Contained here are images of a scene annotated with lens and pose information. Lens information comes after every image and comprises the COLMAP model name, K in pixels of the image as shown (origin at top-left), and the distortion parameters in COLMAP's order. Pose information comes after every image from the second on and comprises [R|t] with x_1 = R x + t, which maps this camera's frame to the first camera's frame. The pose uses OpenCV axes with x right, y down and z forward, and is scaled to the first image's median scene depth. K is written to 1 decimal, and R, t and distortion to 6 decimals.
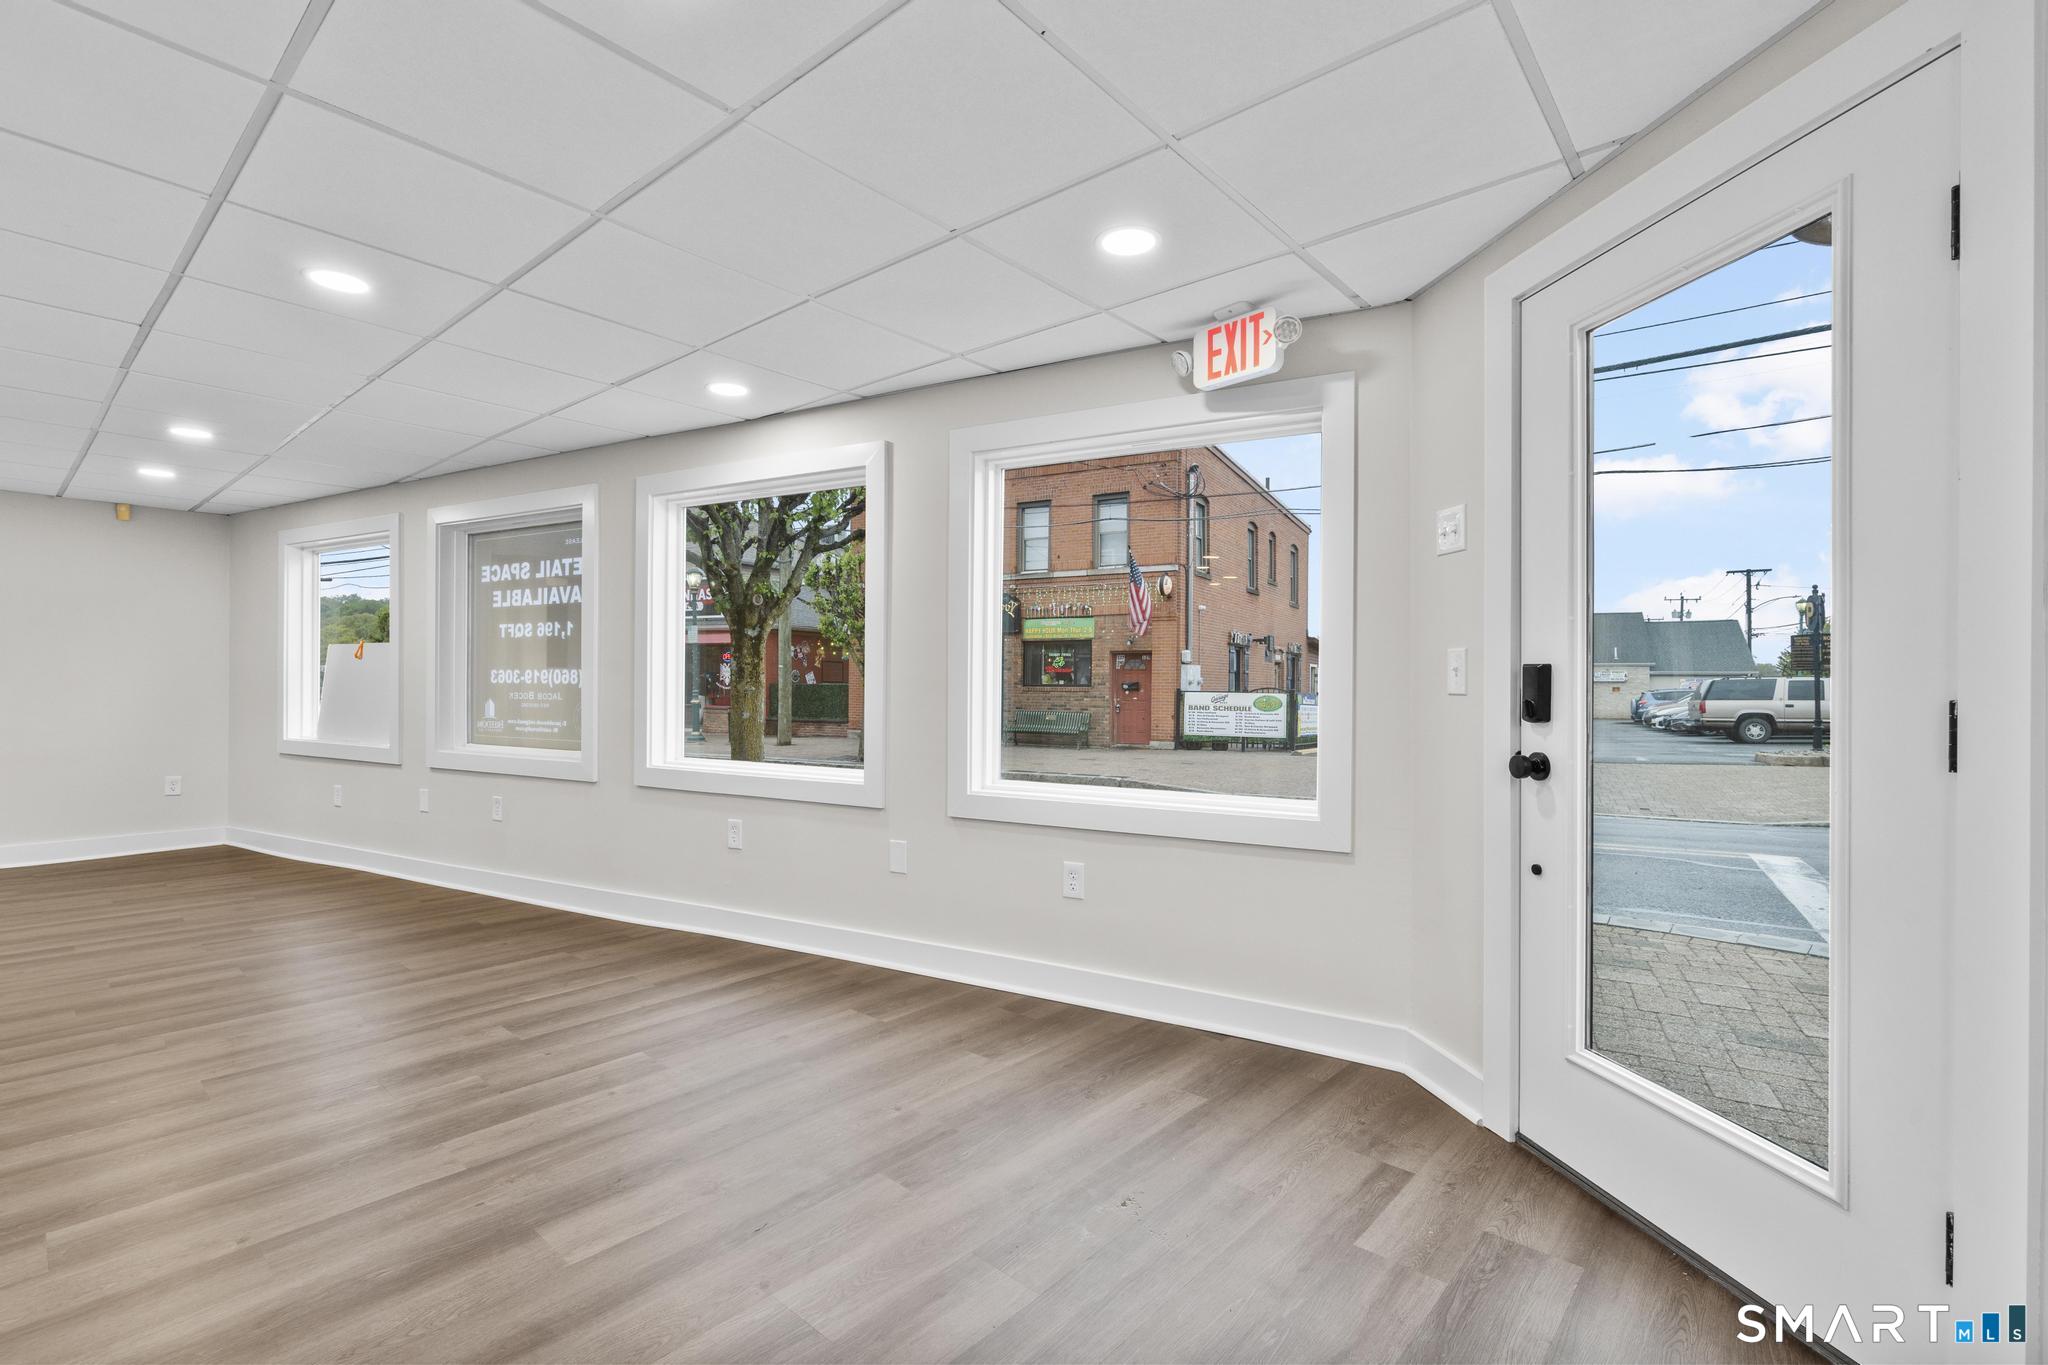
lens RADIAL K [[917.1, 0, 1024.0], [0, 917.1, 682.5], [0, 0, 1]] dist [0.000134, 0.000389]
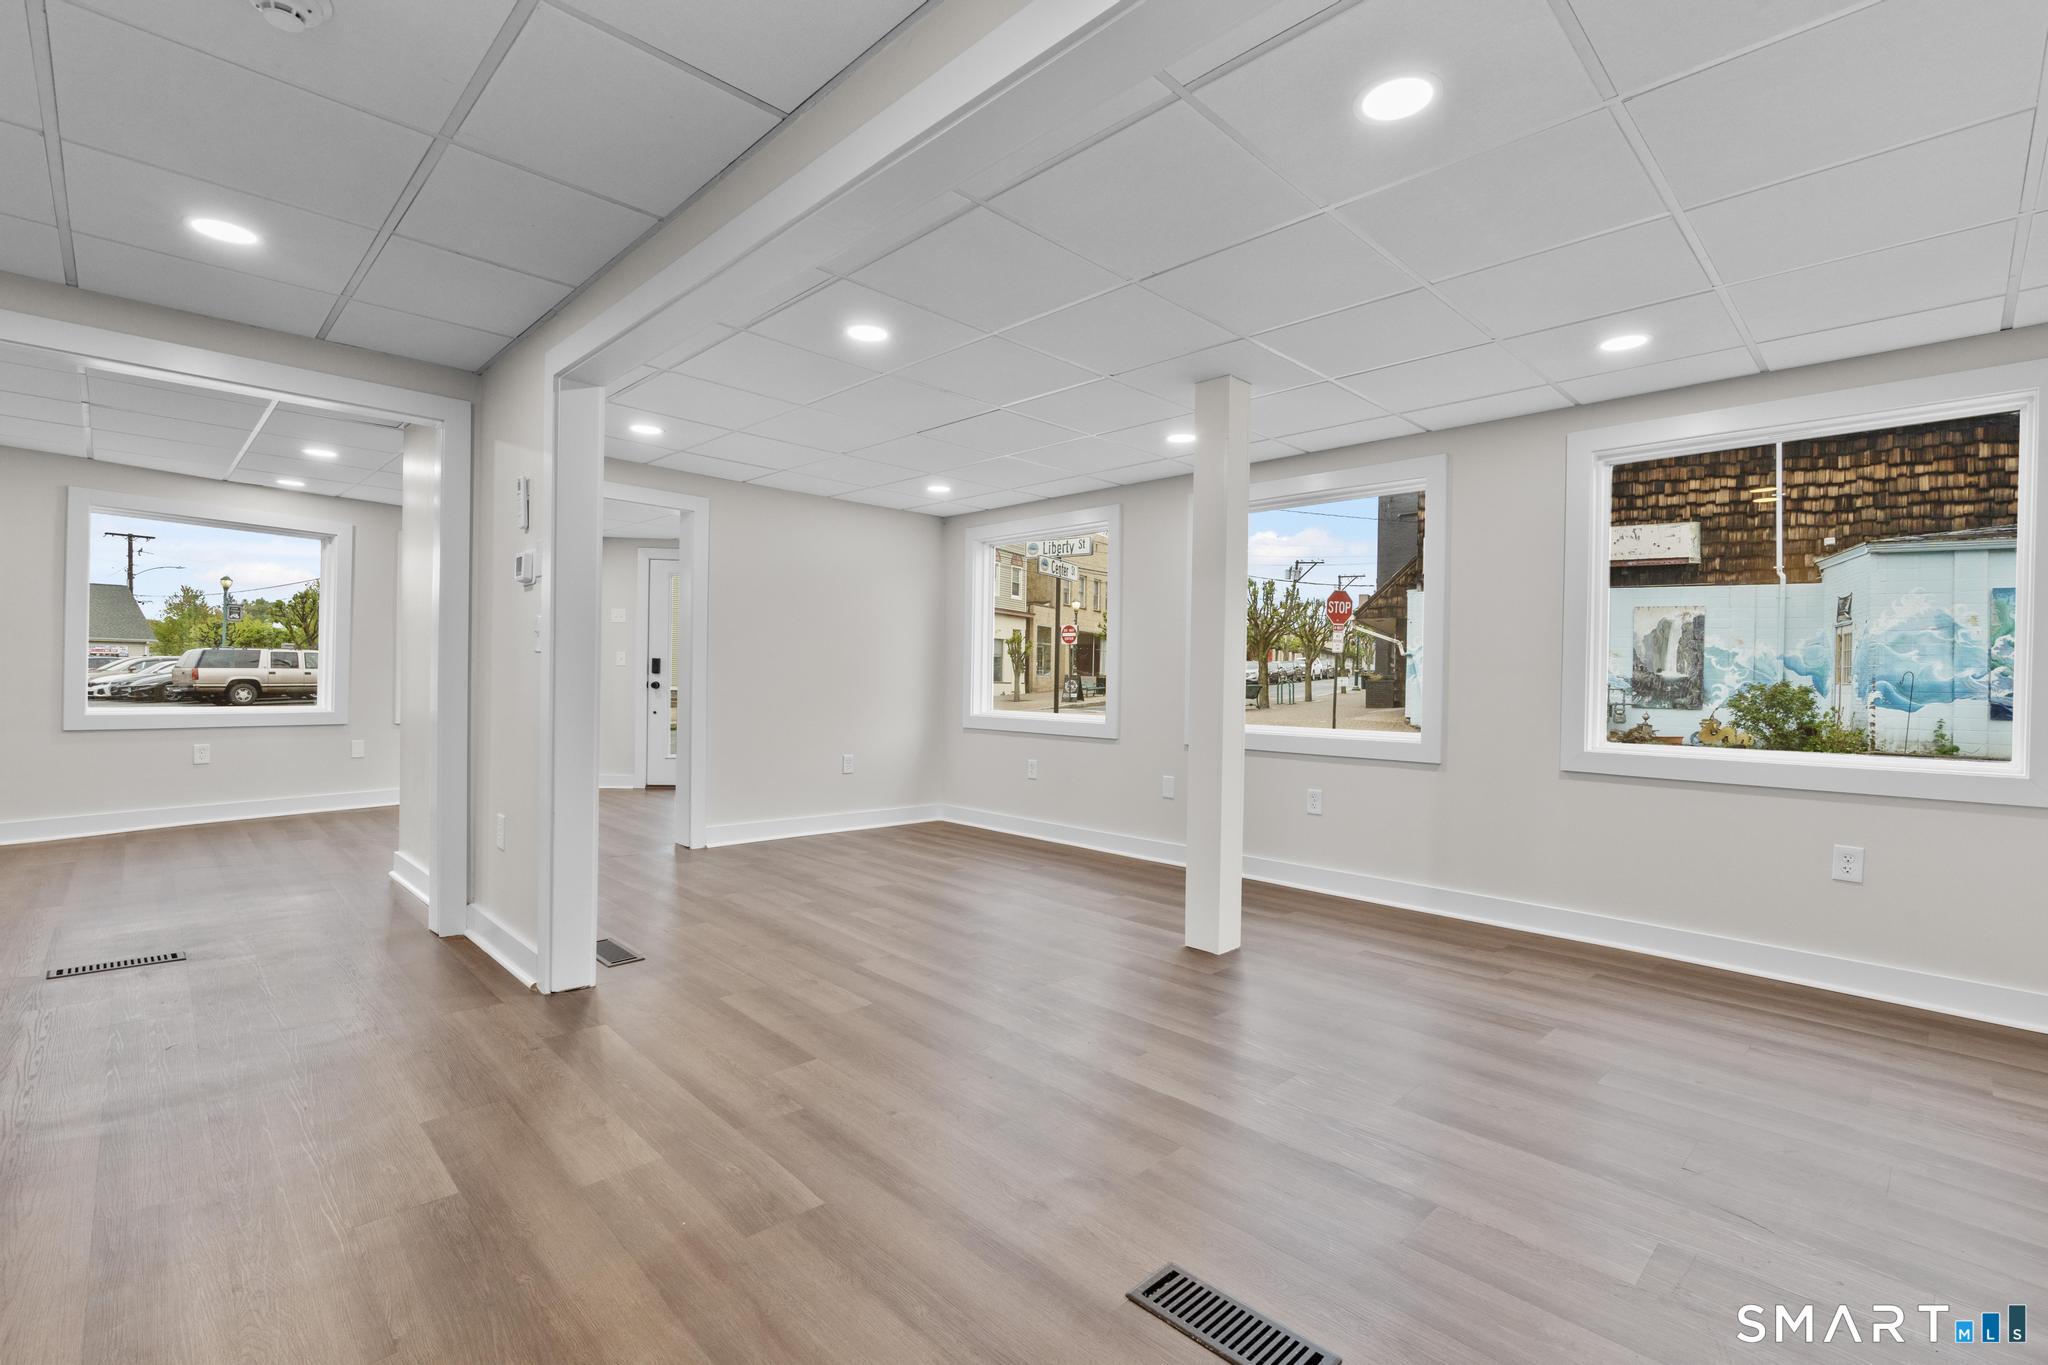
lens RADIAL K [[917.1, 0, 1024.0], [0, 917.1, 682.5], [0, 0, 1]] dist [0.000134, 0.000389]
pose [[0.079847, -0.010419, 0.996753, -0.277967], [-0.024210, 0.999630, 0.012389, -0.000475], [-0.996513, -0.025121, 0.079565, -0.073830]]
